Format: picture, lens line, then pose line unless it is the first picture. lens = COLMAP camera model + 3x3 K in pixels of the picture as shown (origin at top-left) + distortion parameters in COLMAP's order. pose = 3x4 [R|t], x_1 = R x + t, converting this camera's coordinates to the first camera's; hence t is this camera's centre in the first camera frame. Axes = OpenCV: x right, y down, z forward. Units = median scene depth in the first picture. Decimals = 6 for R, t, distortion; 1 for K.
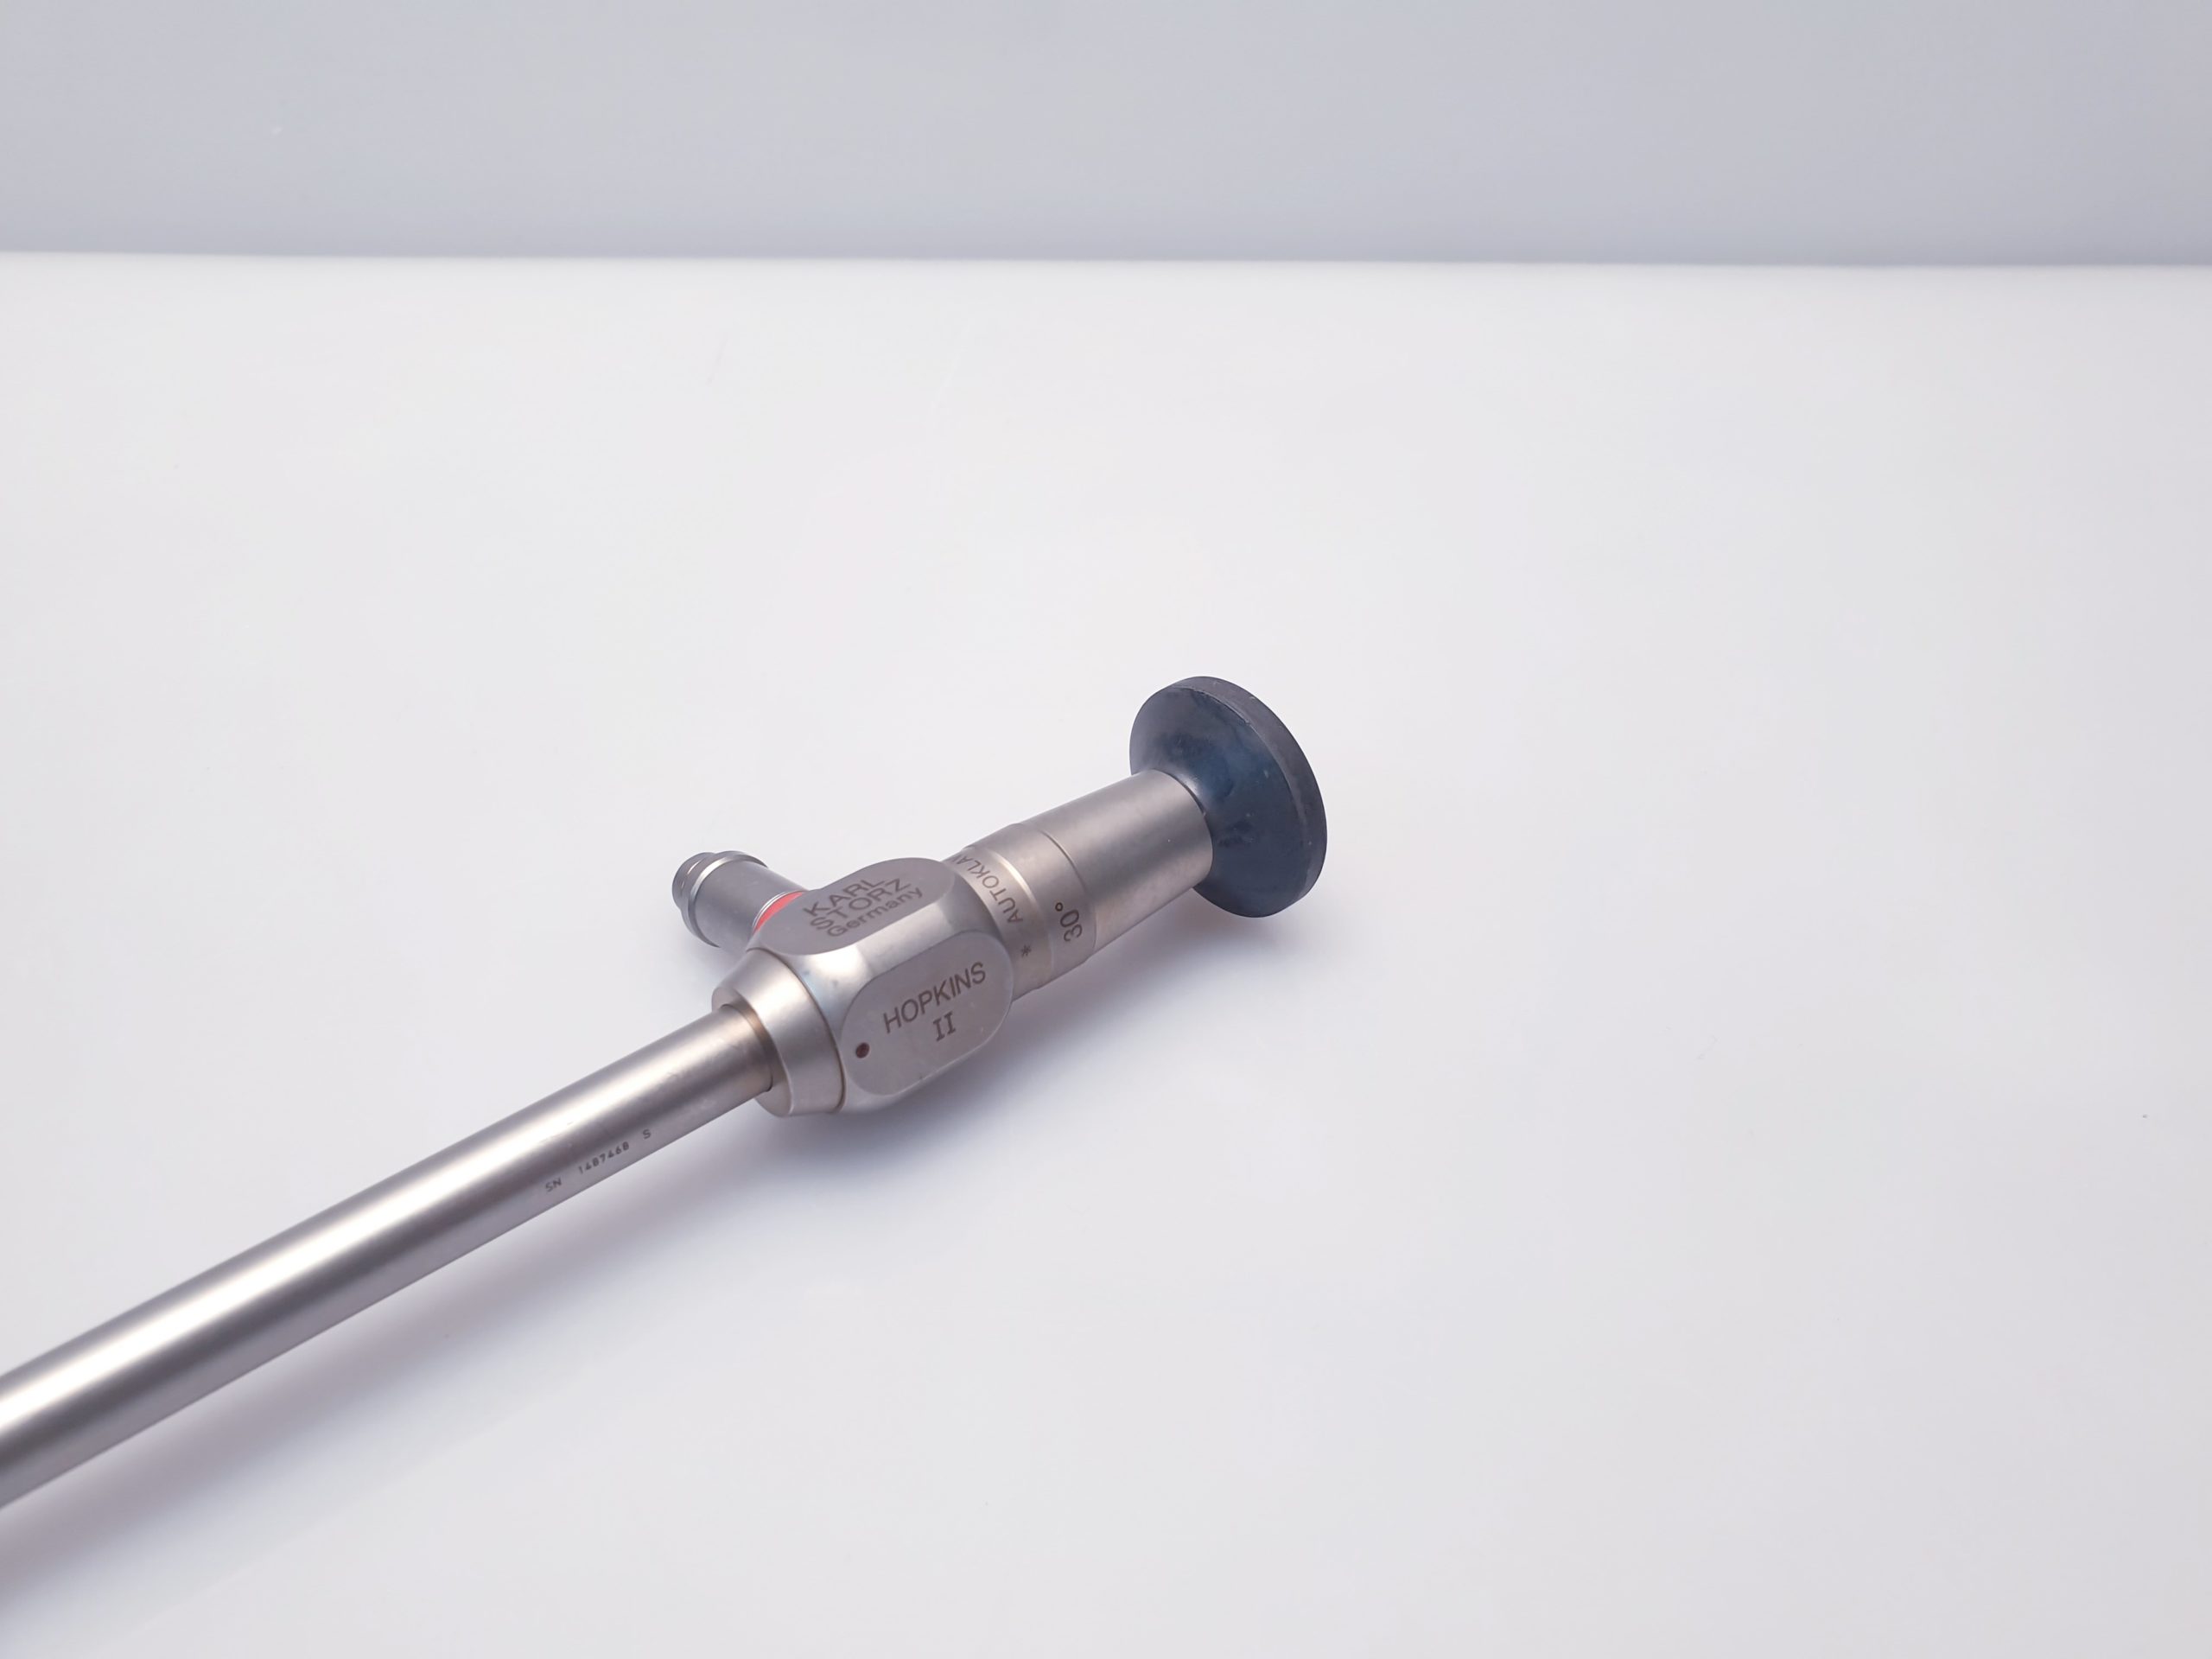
lens RADIAL K [[1672.7, 0, 1109.7], [0, 1672.7, 822.4], [0, 0, 1]] dist [0.055859, -0.000681]
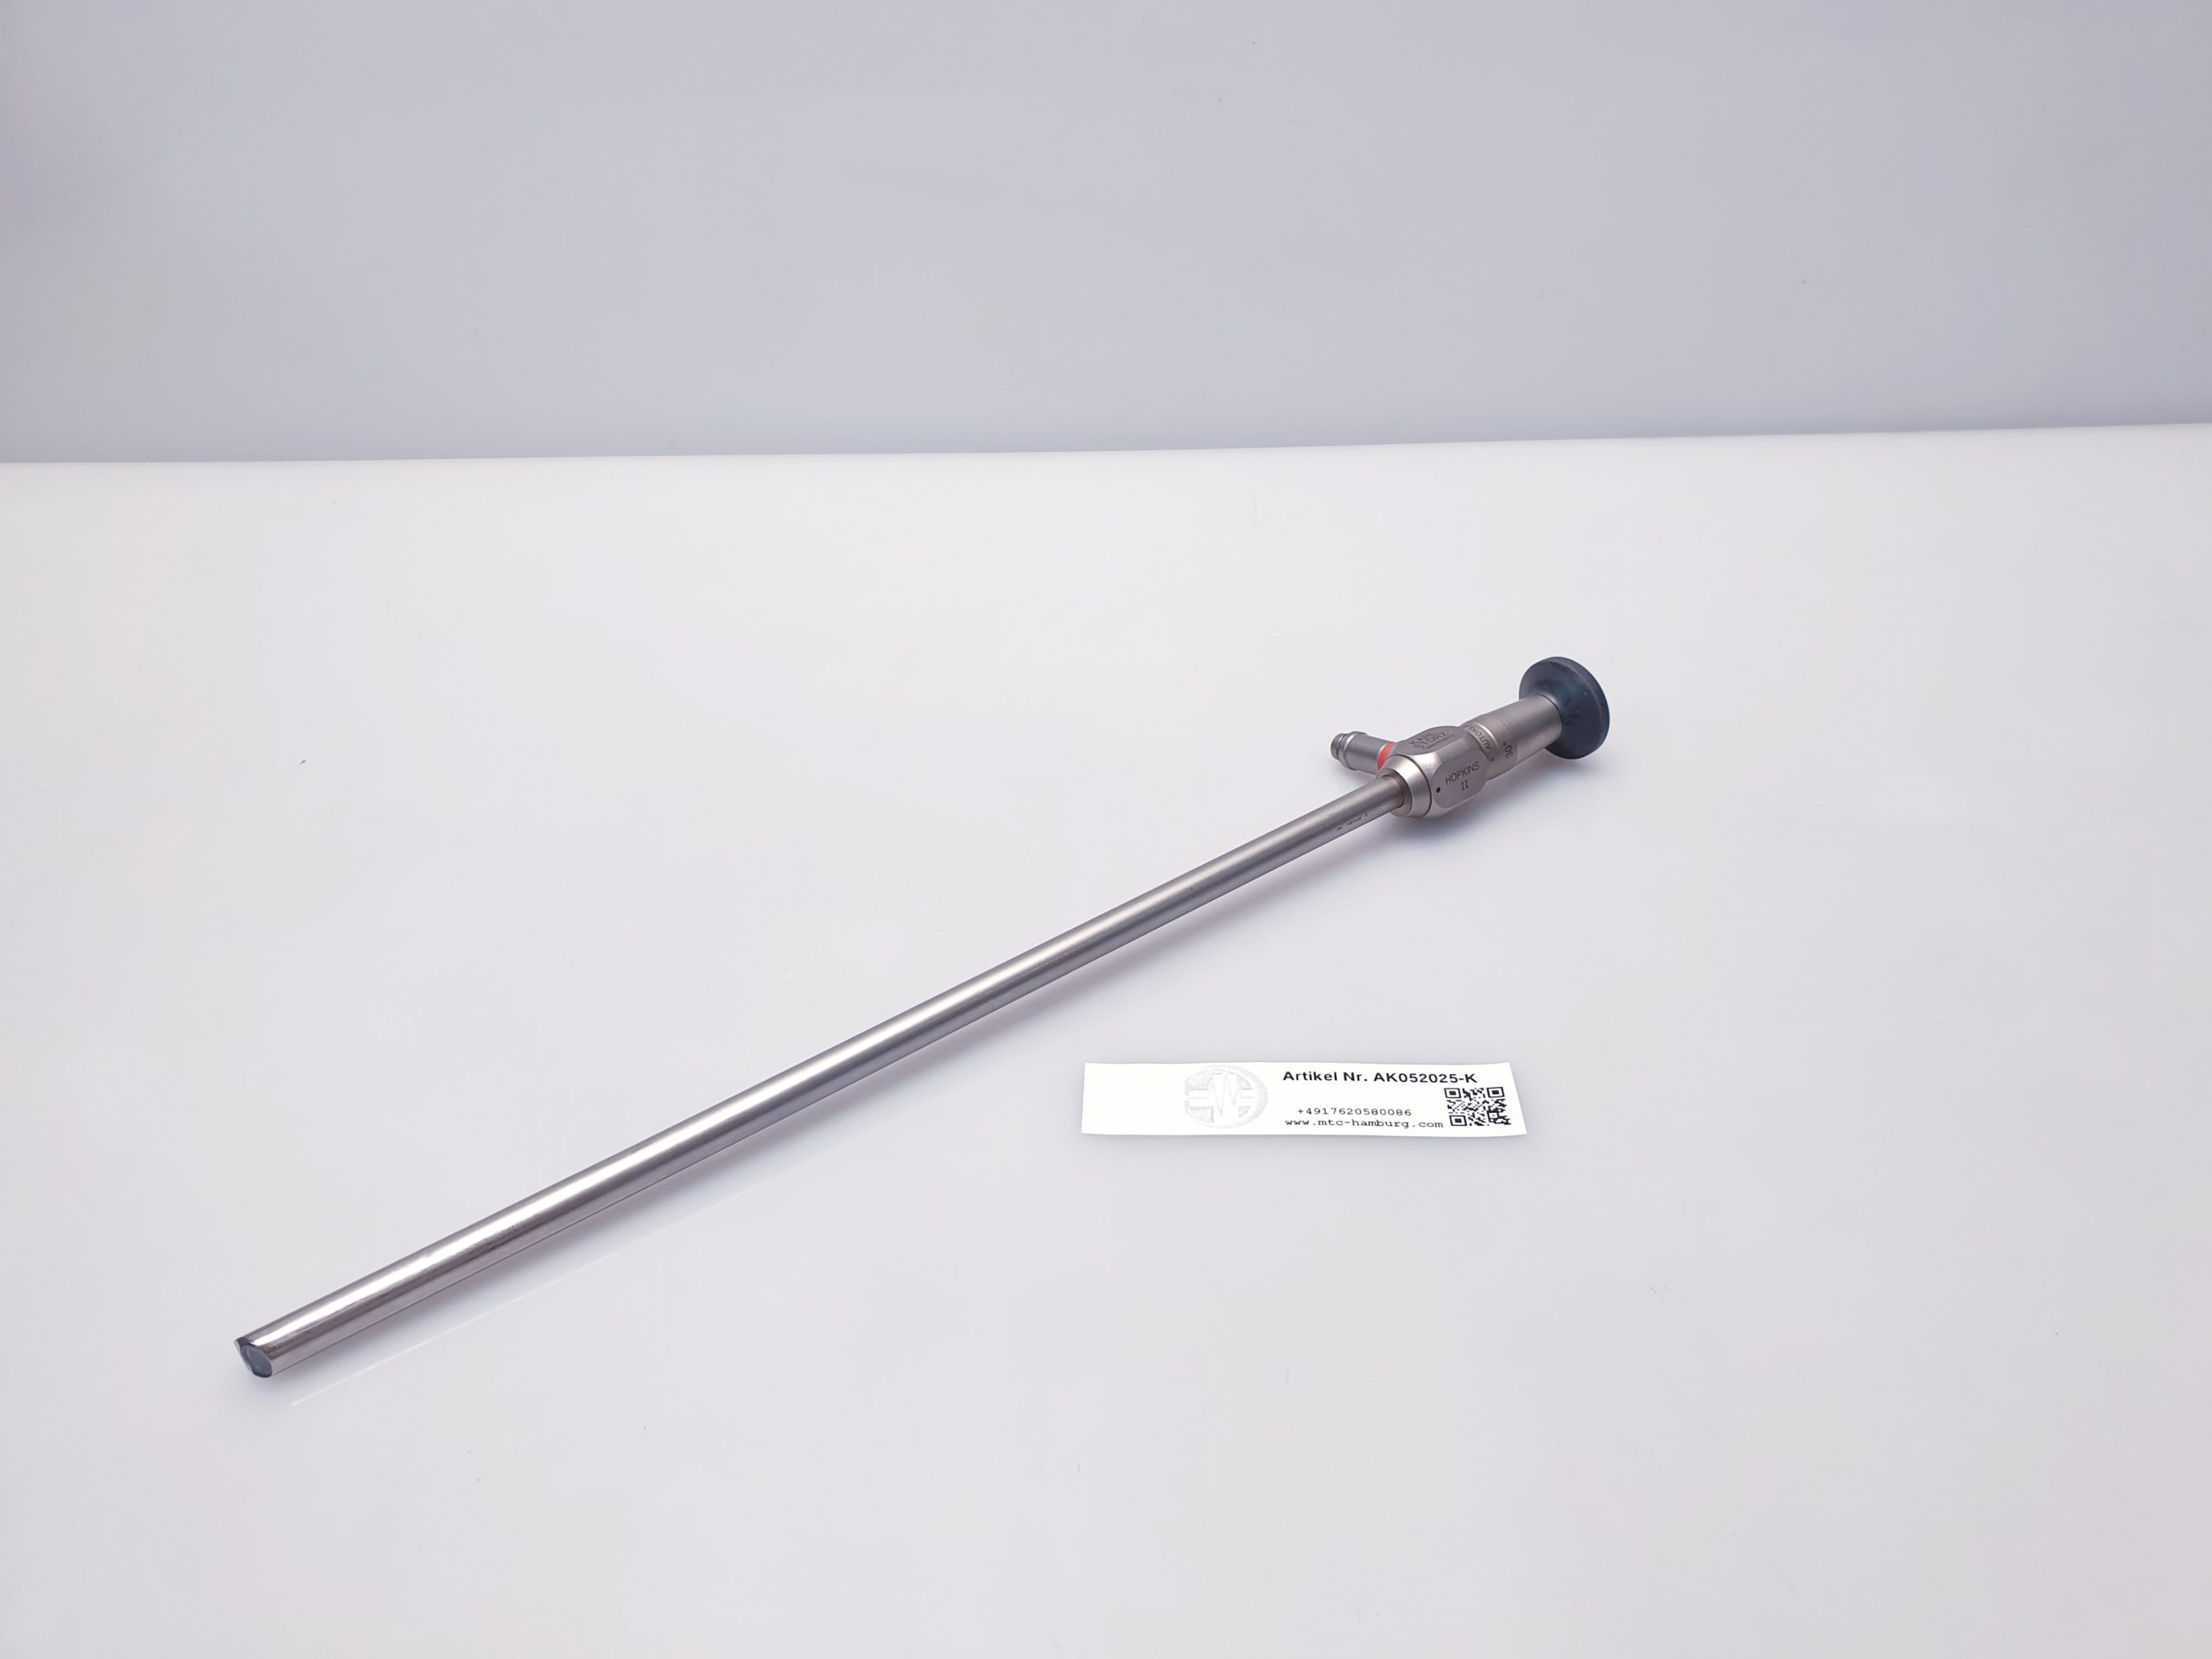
lens RADIAL K [[1672.7, 0, 1102.3], [0, 1672.7, 838.5], [0, 0, 1]] dist [0.055859, -0.000681]
pose [[0.993741, 0.001876, -0.111689, -0.348838], [-0.003868, 0.999837, -0.017619, 0.239157], [0.111638, 0.017940, 0.993587, -1.593397]]
